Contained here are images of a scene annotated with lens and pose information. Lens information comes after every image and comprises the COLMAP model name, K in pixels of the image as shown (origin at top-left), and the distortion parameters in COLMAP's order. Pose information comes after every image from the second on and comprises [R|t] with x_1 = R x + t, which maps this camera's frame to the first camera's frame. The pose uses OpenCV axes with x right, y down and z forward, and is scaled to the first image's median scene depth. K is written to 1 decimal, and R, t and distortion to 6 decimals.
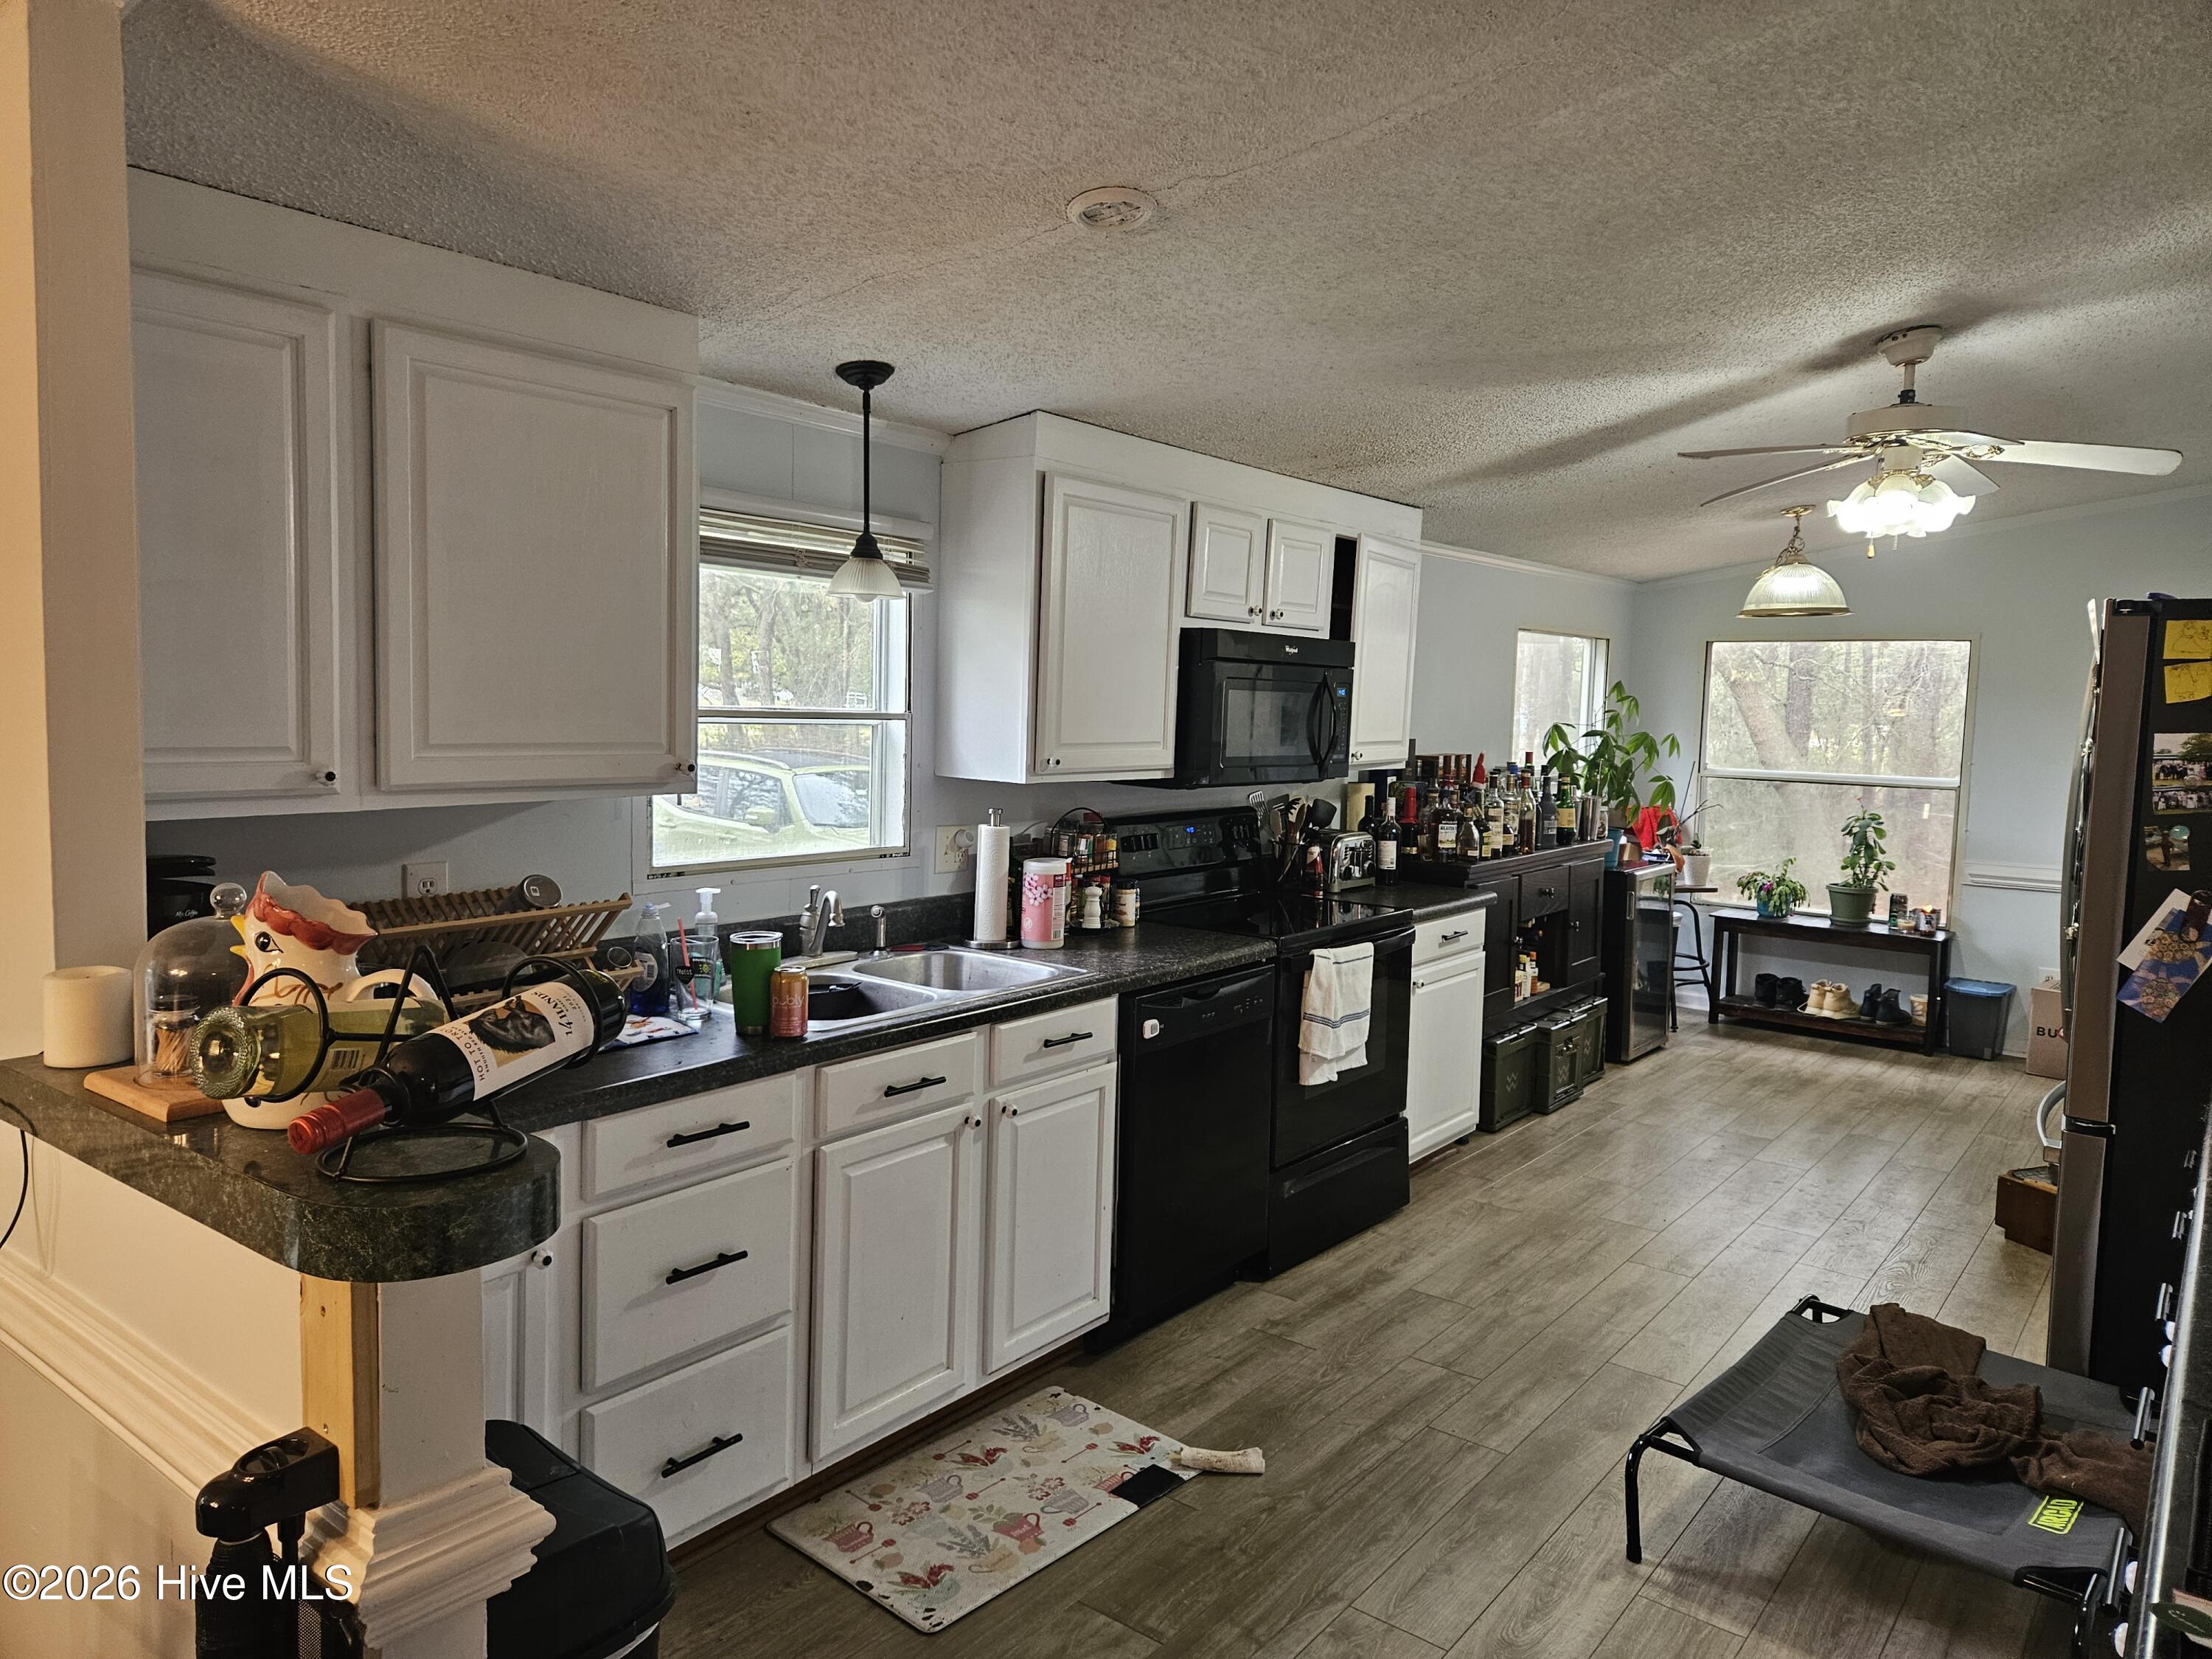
lens RADIAL K [[1498.8, 0, 1100.2], [0, 1498.8, 798.4], [0, 0, 1]] dist [0.026383, -0.003301]
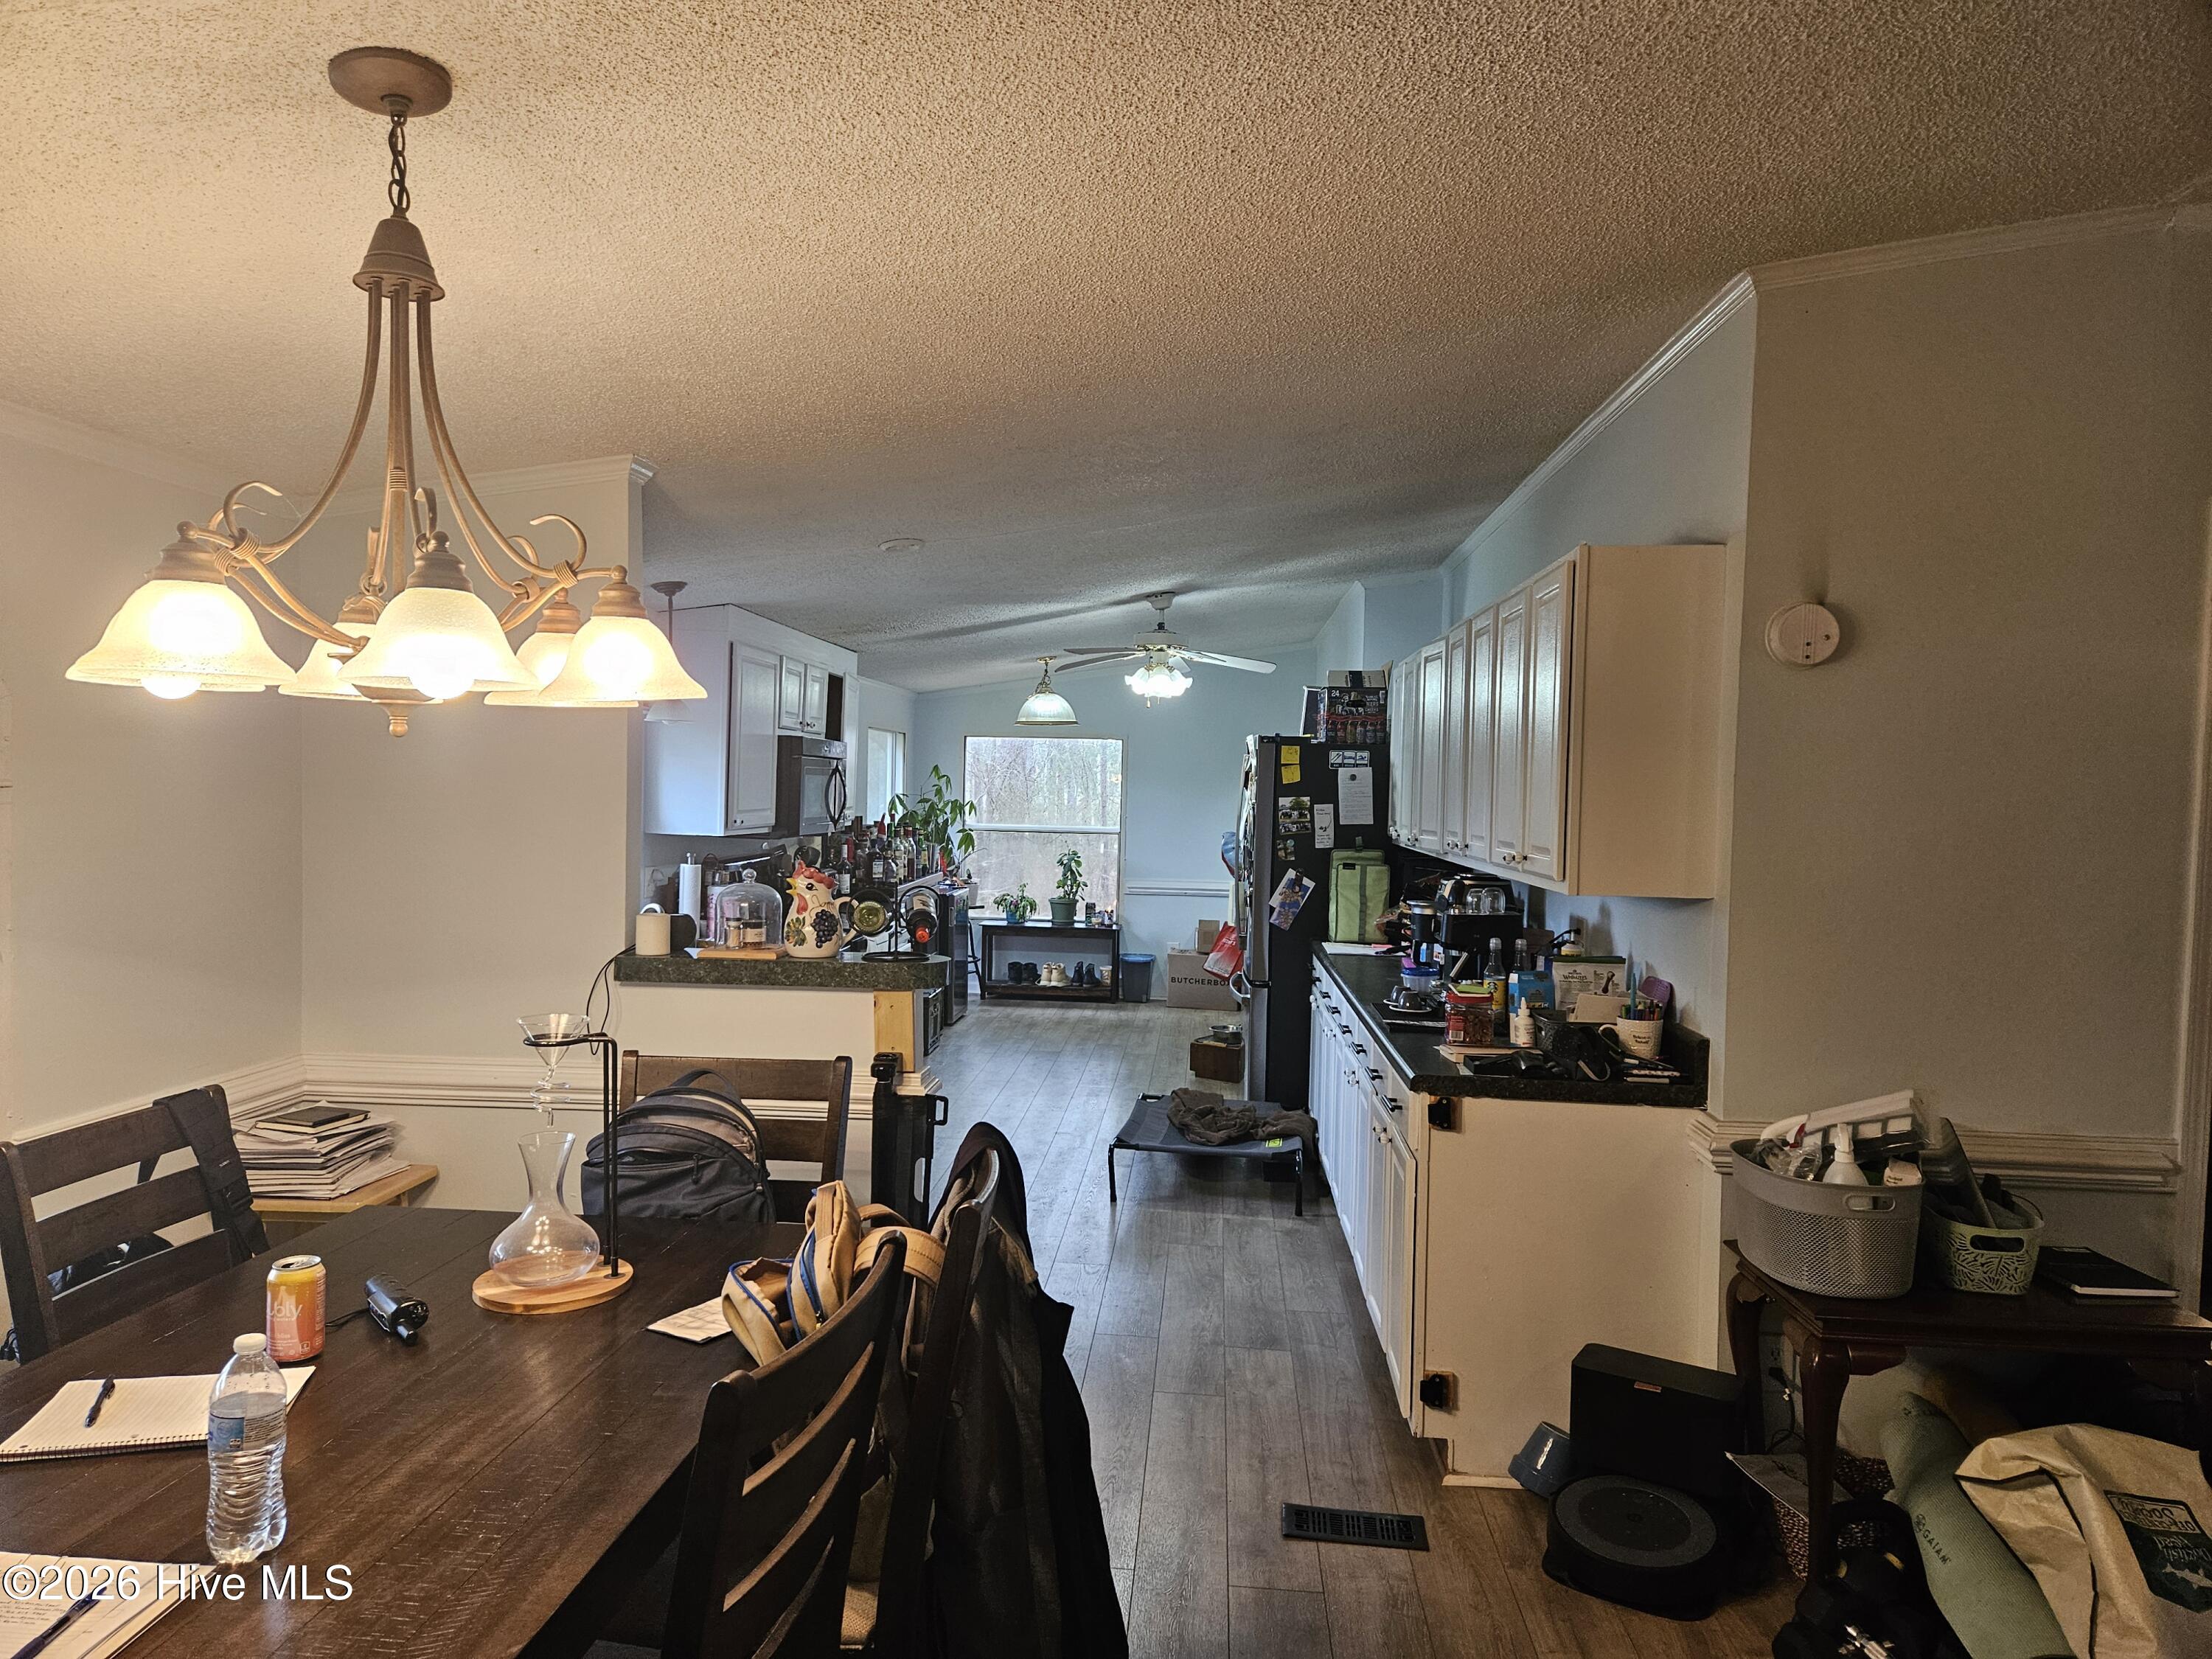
lens RADIAL K [[1498.8, 0, 1100.2], [0, 1498.8, 798.4], [0, 0, 1]] dist [0.026383, -0.003301]
pose [[0.830126, -0.010944, 0.557469, -0.340947], [0.036053, 0.998769, -0.034079, 0.010701], [-0.556409, 0.048388, 0.829498, -0.304632]]
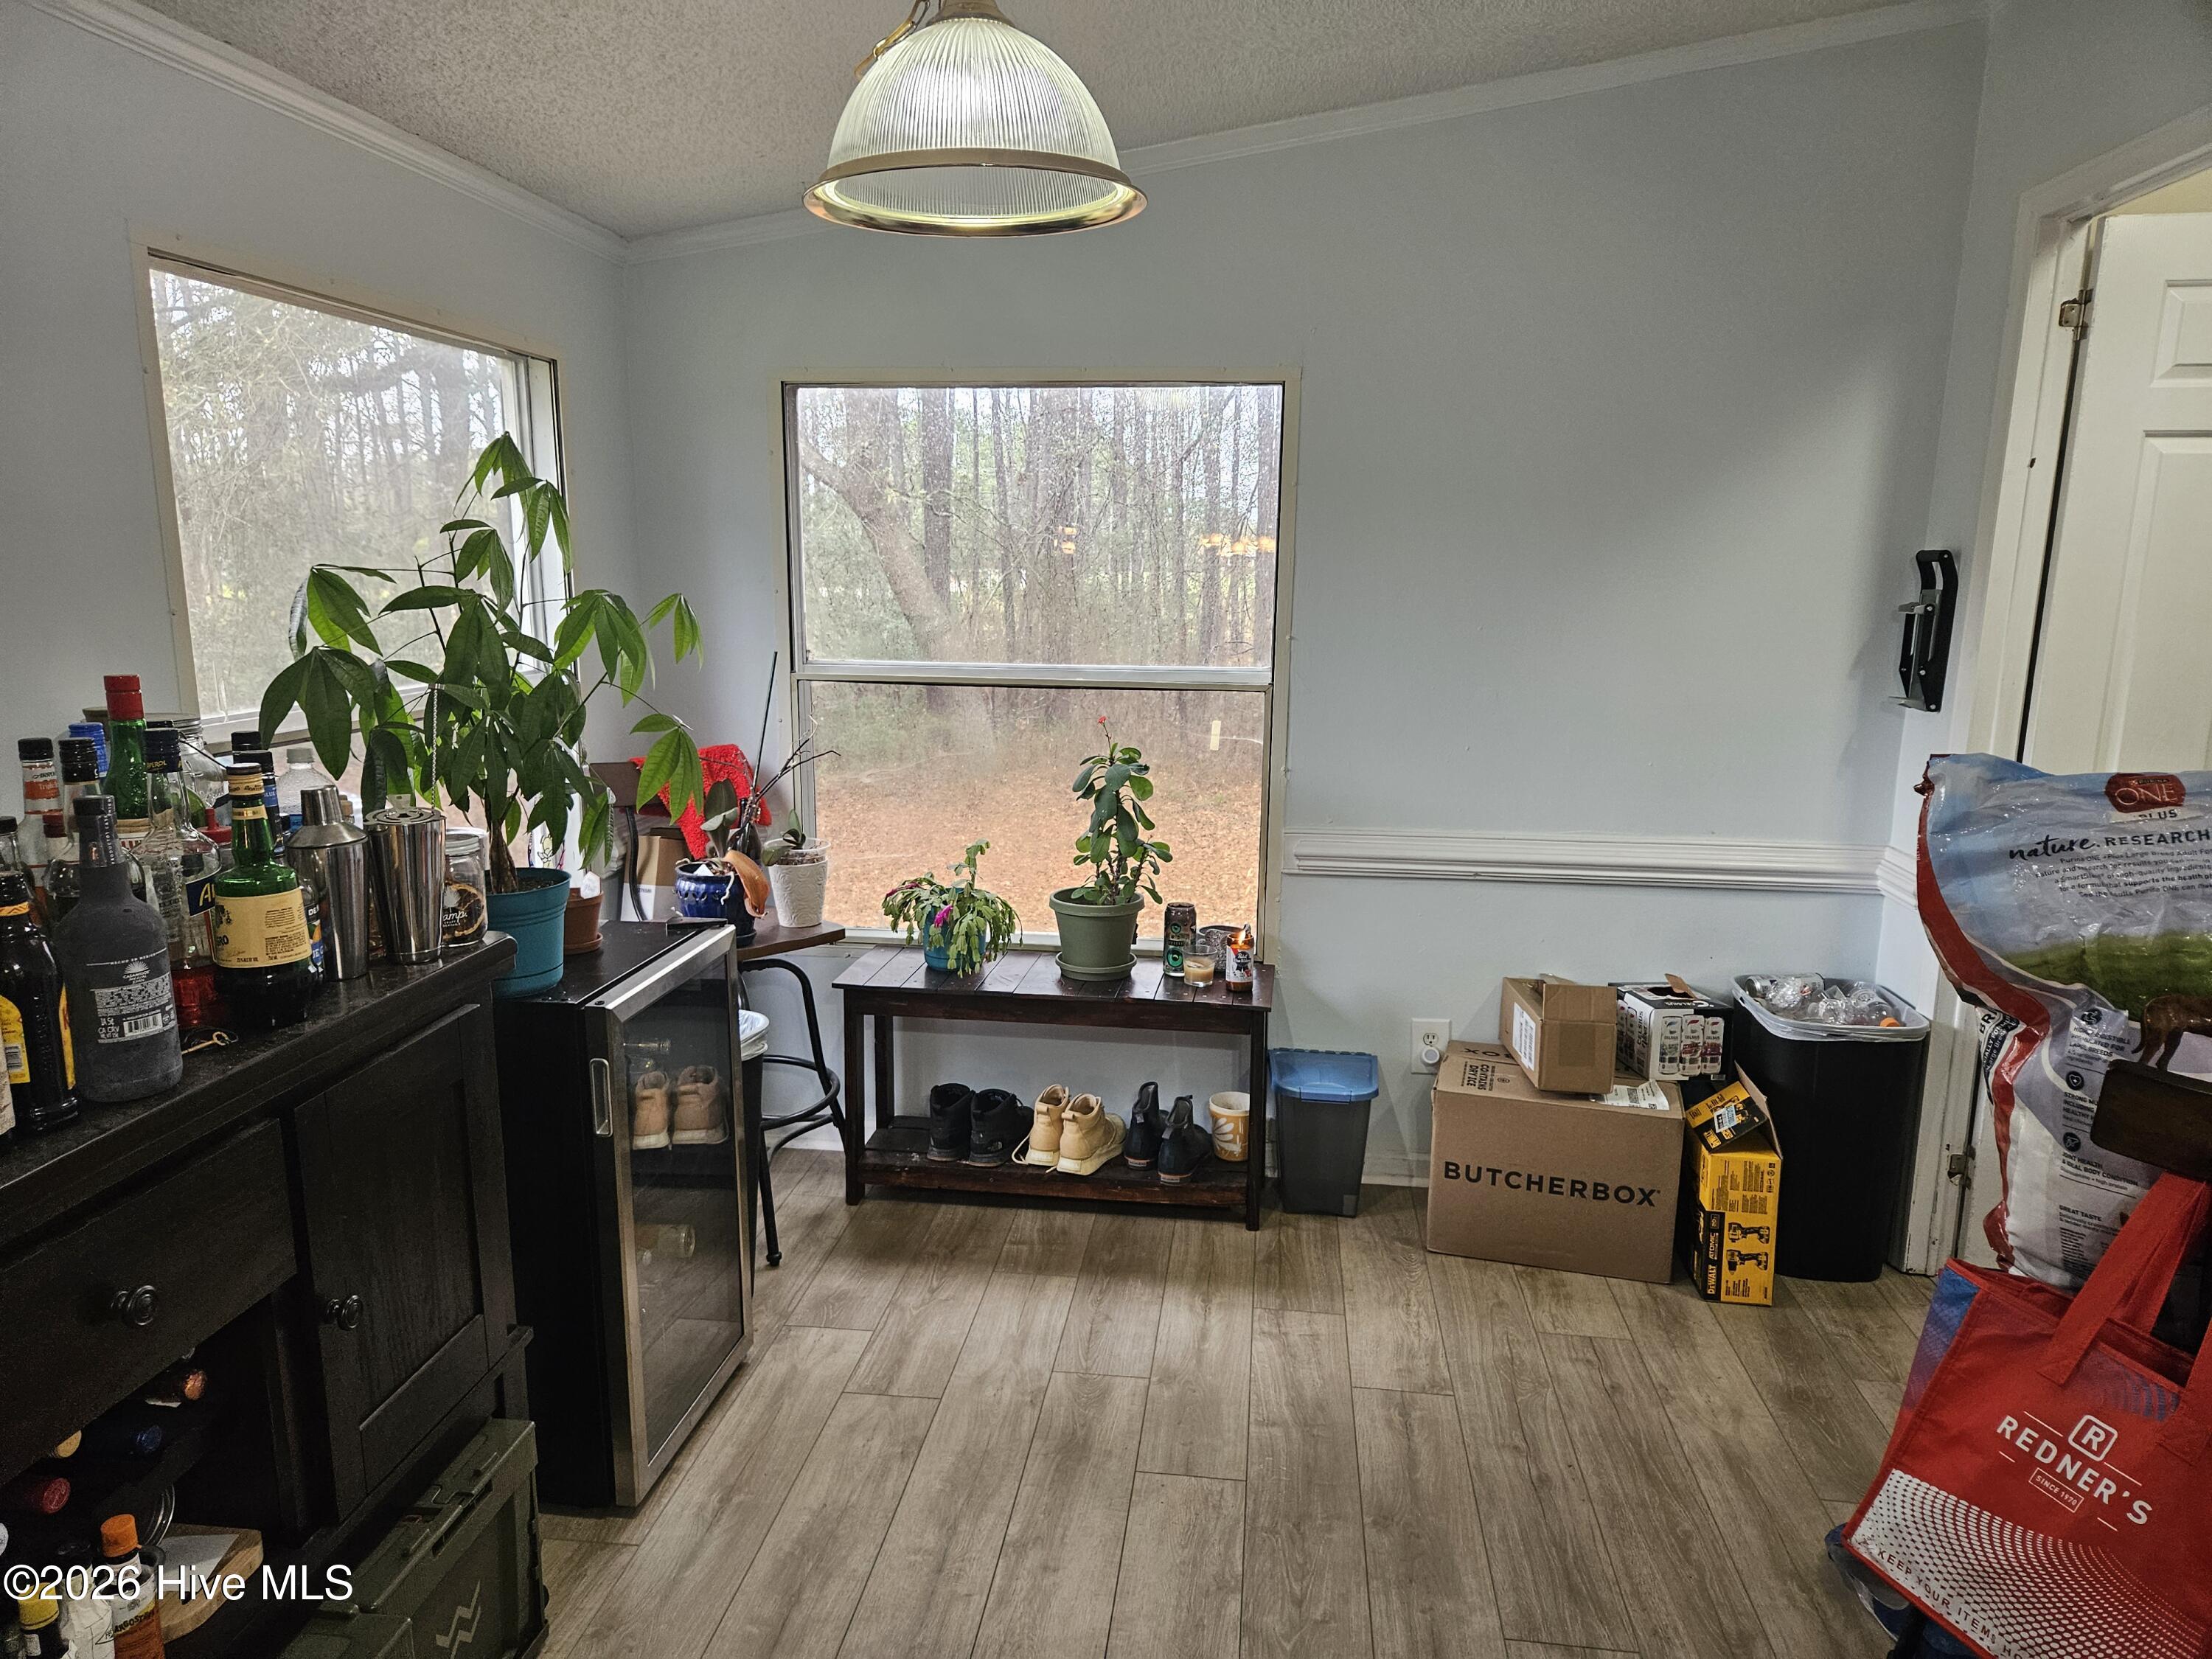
lens RADIAL K [[1519.6, 0, 1106.0], [0, 1519.6, 829.5], [0, 0, 1]] dist [0.149365, -0.000561]
pose [[0.857263, -0.106188, 0.503810, 0.275162], [0.048297, 0.990772, 0.126646, -0.029056], [-0.512609, -0.084236, 0.854480, 0.627249]]
